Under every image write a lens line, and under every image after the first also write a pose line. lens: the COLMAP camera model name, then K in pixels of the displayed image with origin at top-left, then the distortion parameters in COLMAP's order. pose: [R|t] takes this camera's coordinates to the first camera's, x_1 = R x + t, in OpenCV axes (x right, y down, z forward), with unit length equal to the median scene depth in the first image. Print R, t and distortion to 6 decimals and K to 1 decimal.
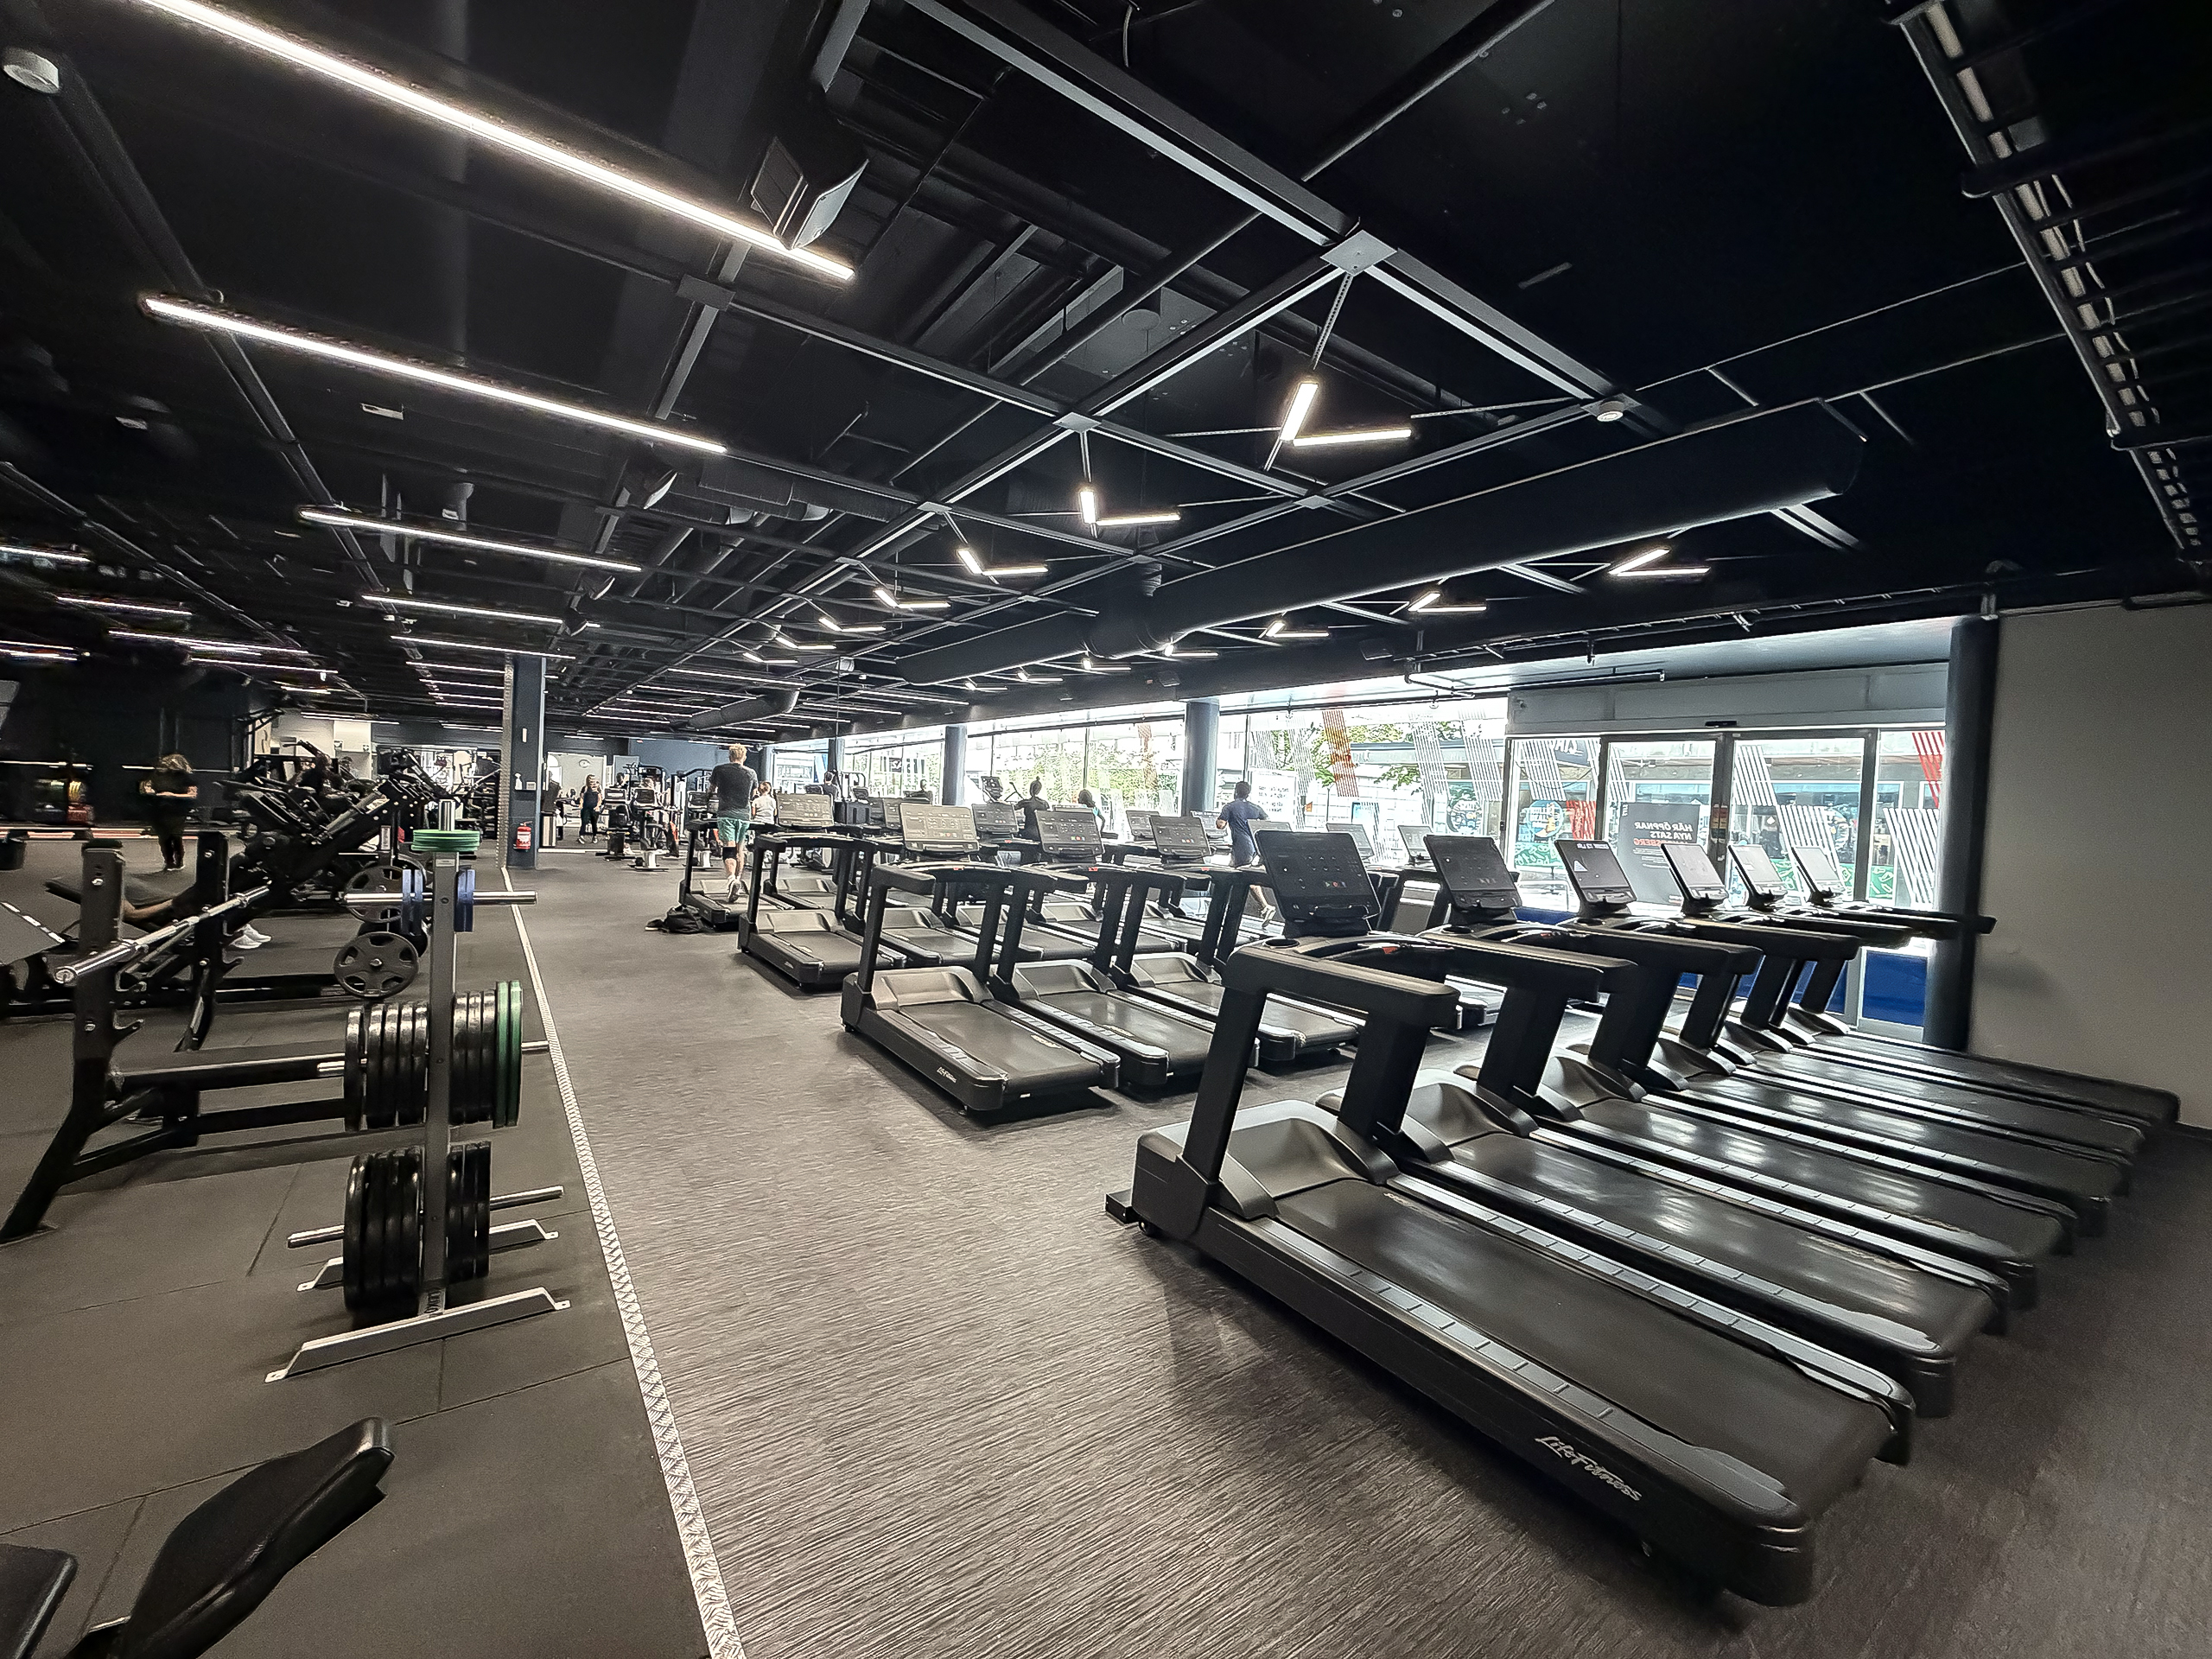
lens RADIAL K [[880.2, 0, 1095.5], [0, 880.2, 825.3], [0, 0, 1]] dist [0.001030, -0.000369]
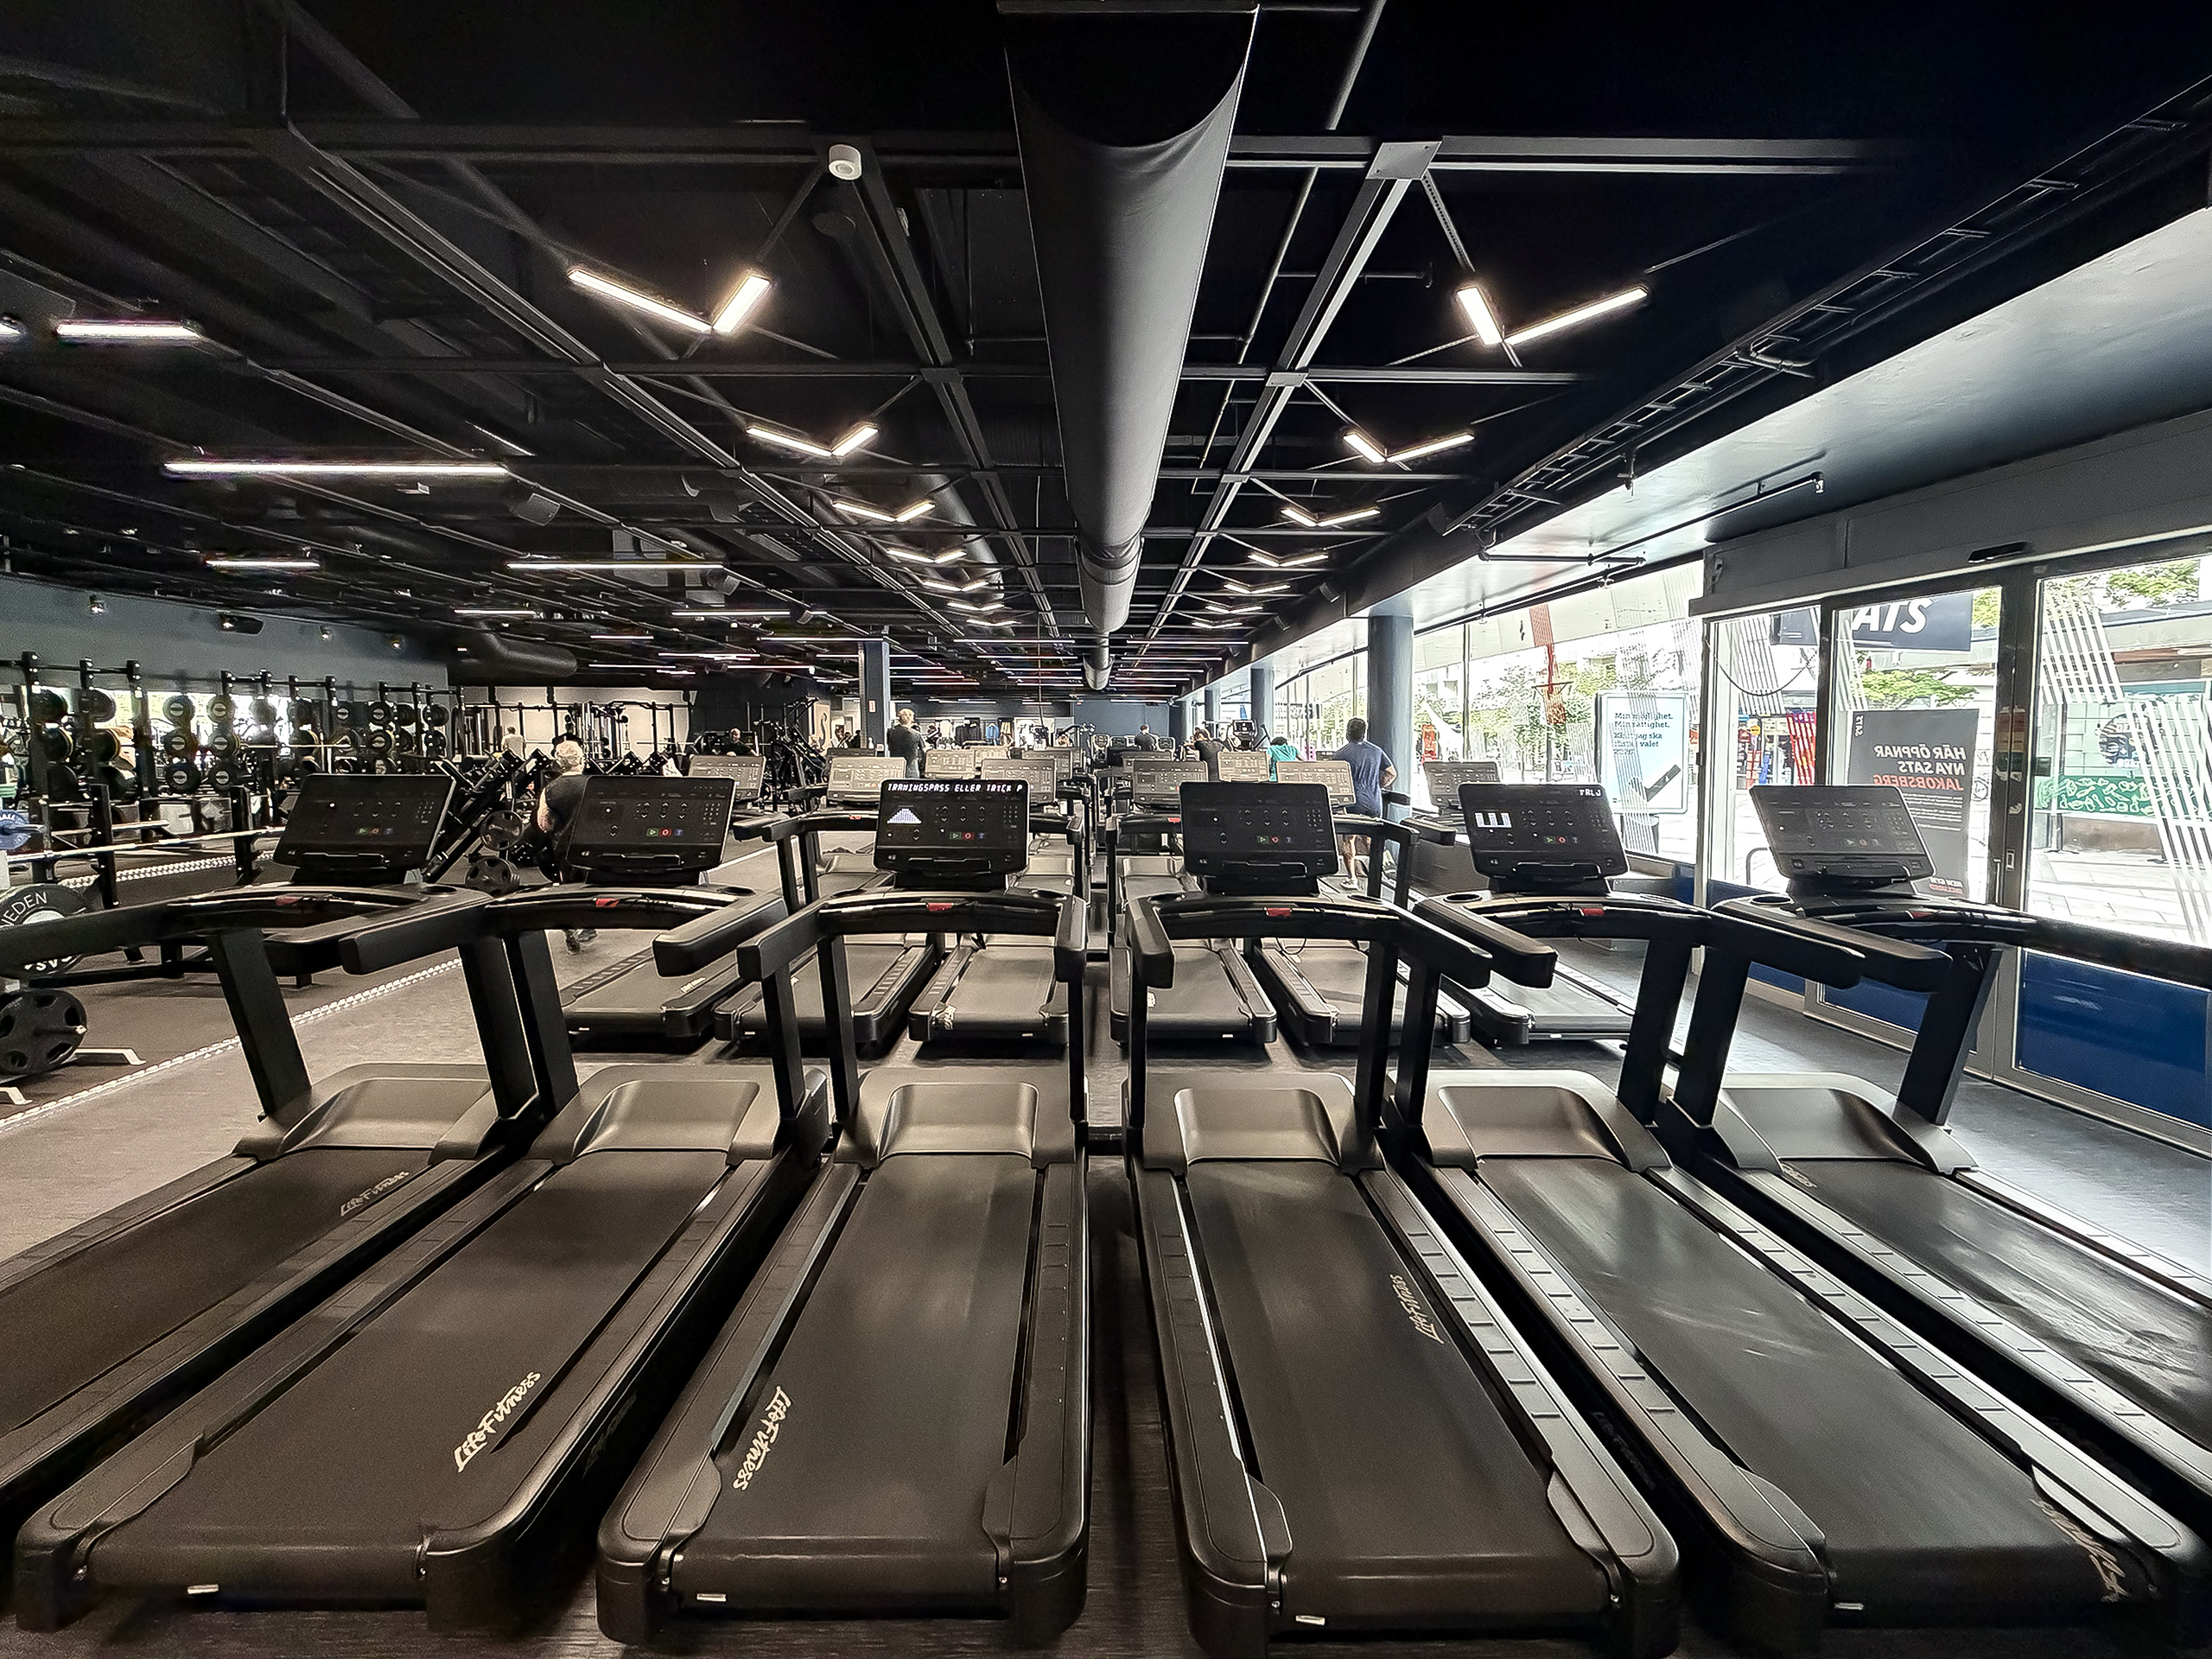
lens RADIAL K [[880.2, 0, 1101.8], [0, 880.2, 807.5], [0, 0, 1]] dist [0.001030, -0.000369]
pose [[0.832300, 0.003551, -0.554314, 0.818437], [0.018134, 0.999270, 0.033630, 0.013226], [0.554029, -0.038042, 0.831628, 0.366474]]
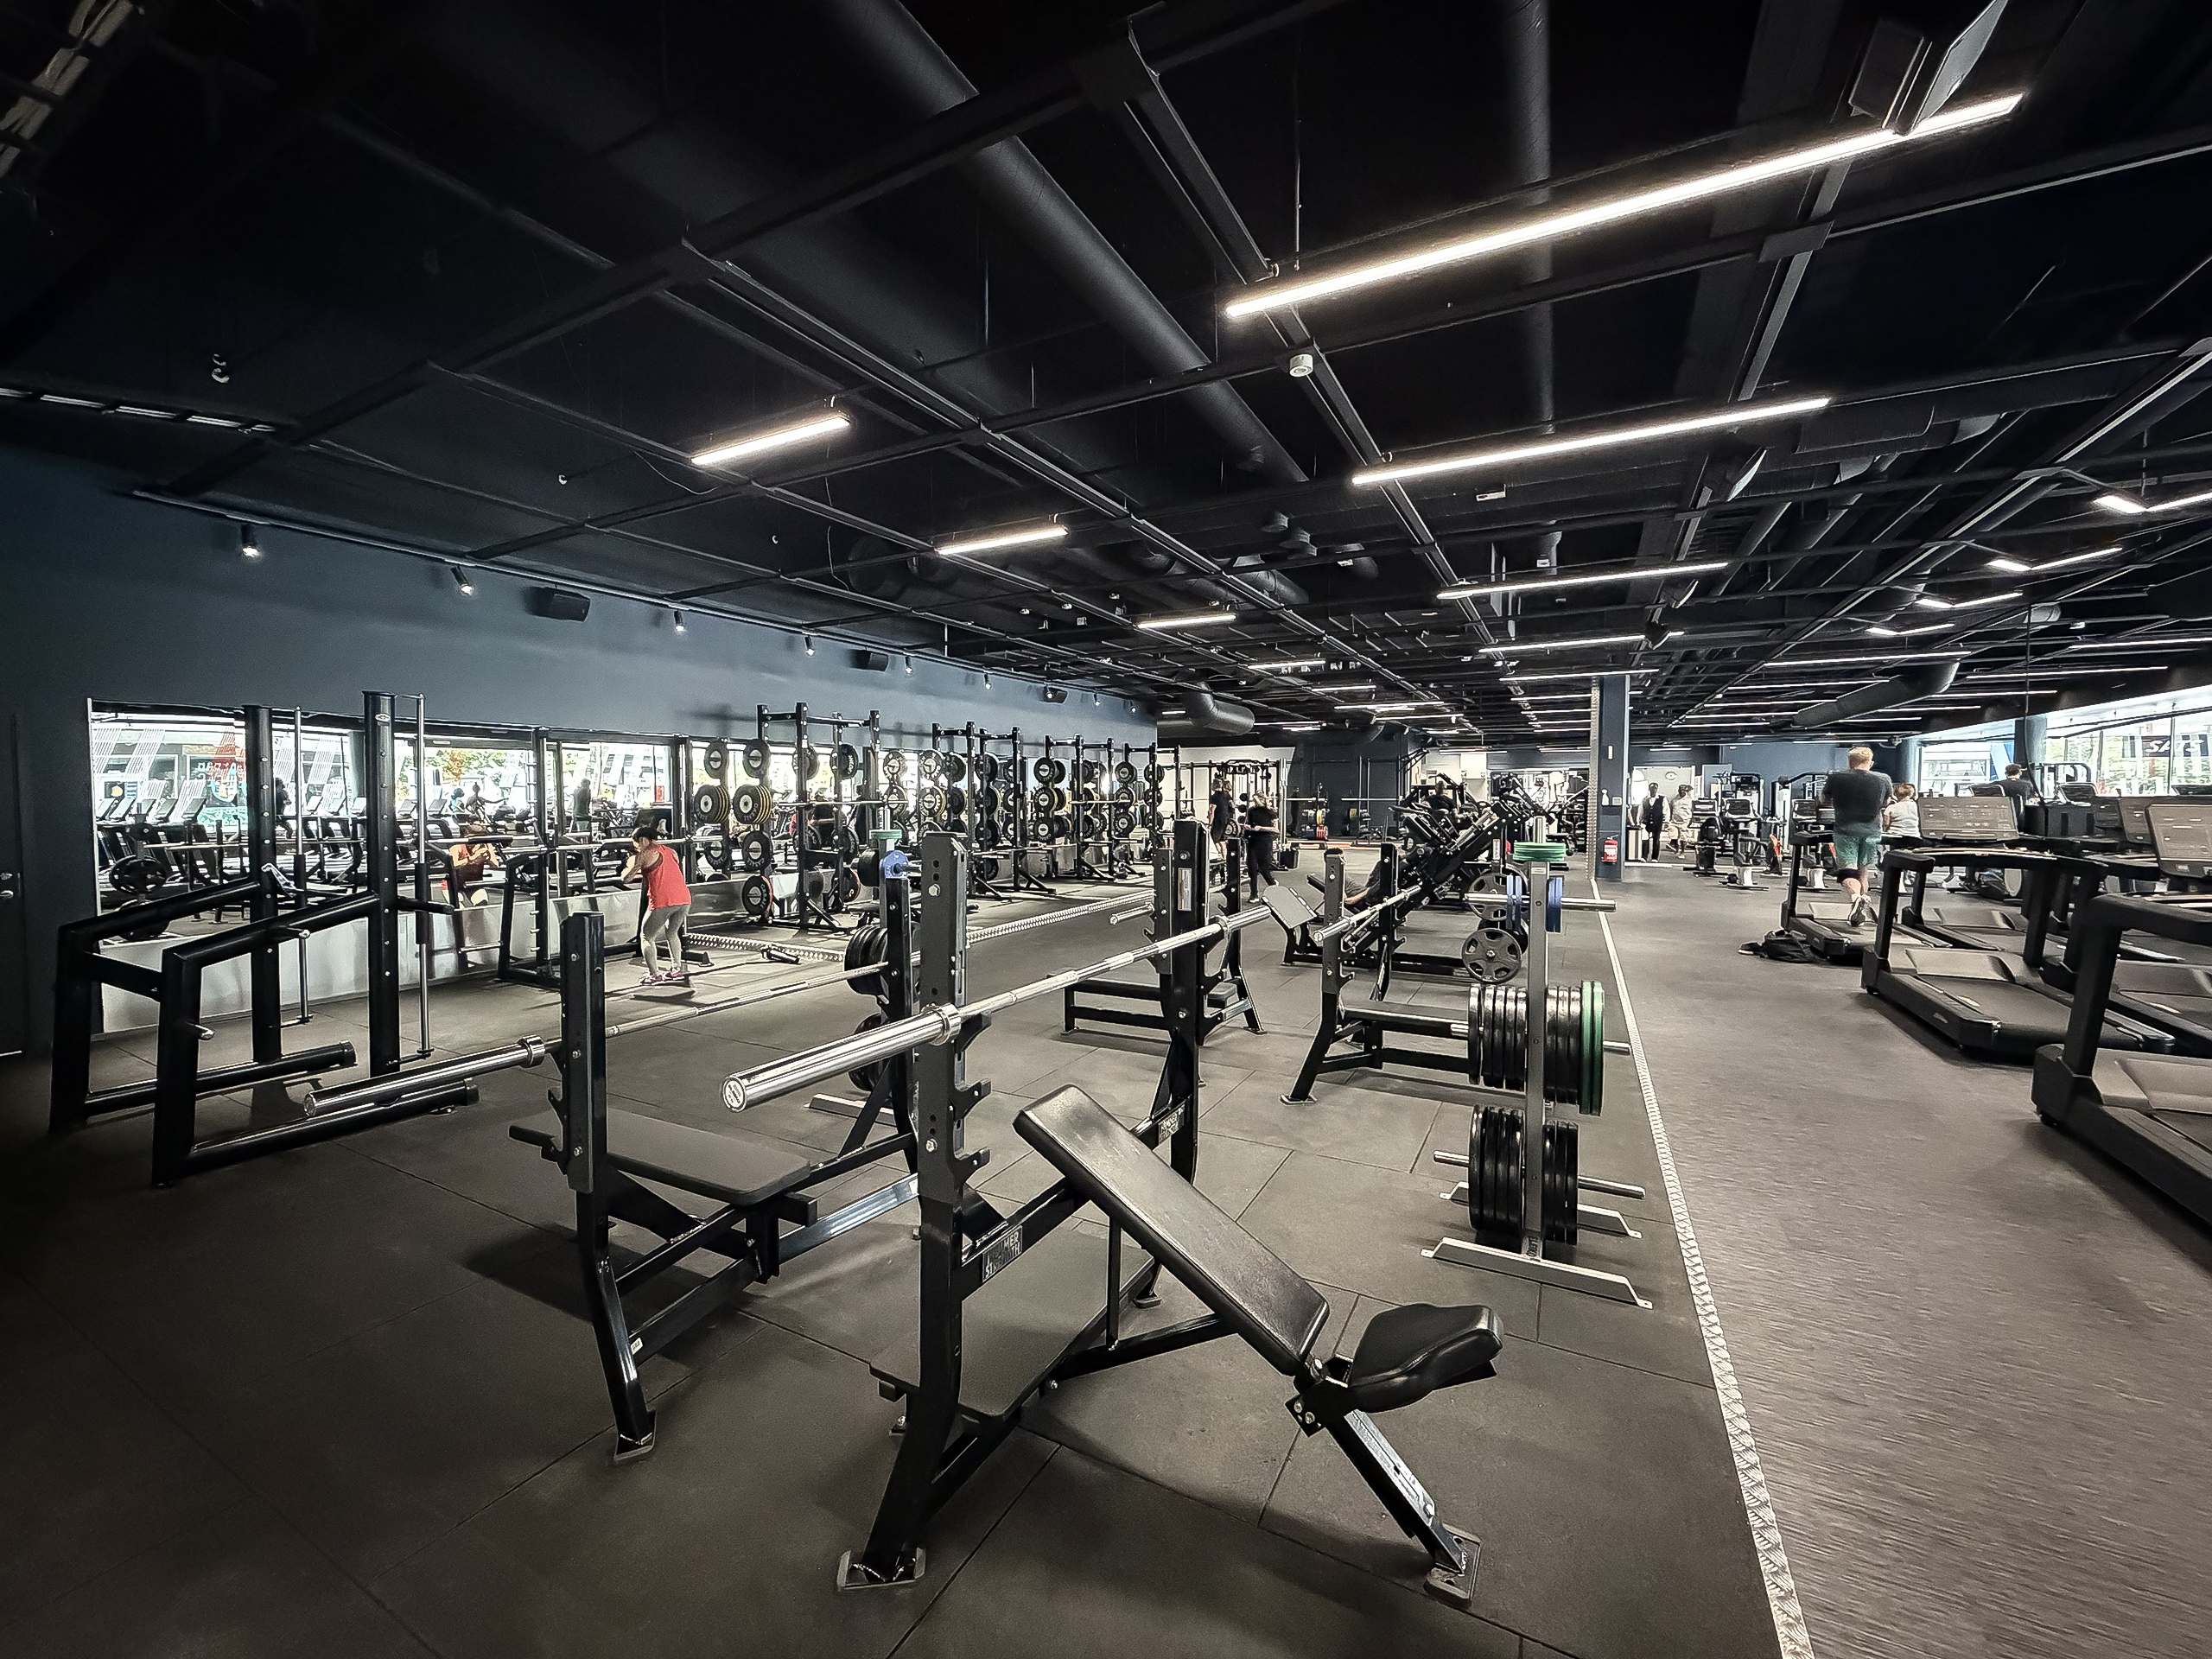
lens RADIAL K [[880.2, 0, 1100.7], [0, 880.2, 827.0], [0, 0, 1]] dist [0.001030, -0.000369]
pose [[0.451685, -0.014172, -0.892065, 0.016088], [0.001585, 0.999885, -0.015082, 0.001062], [0.892176, 0.005399, 0.451656, -0.016800]]
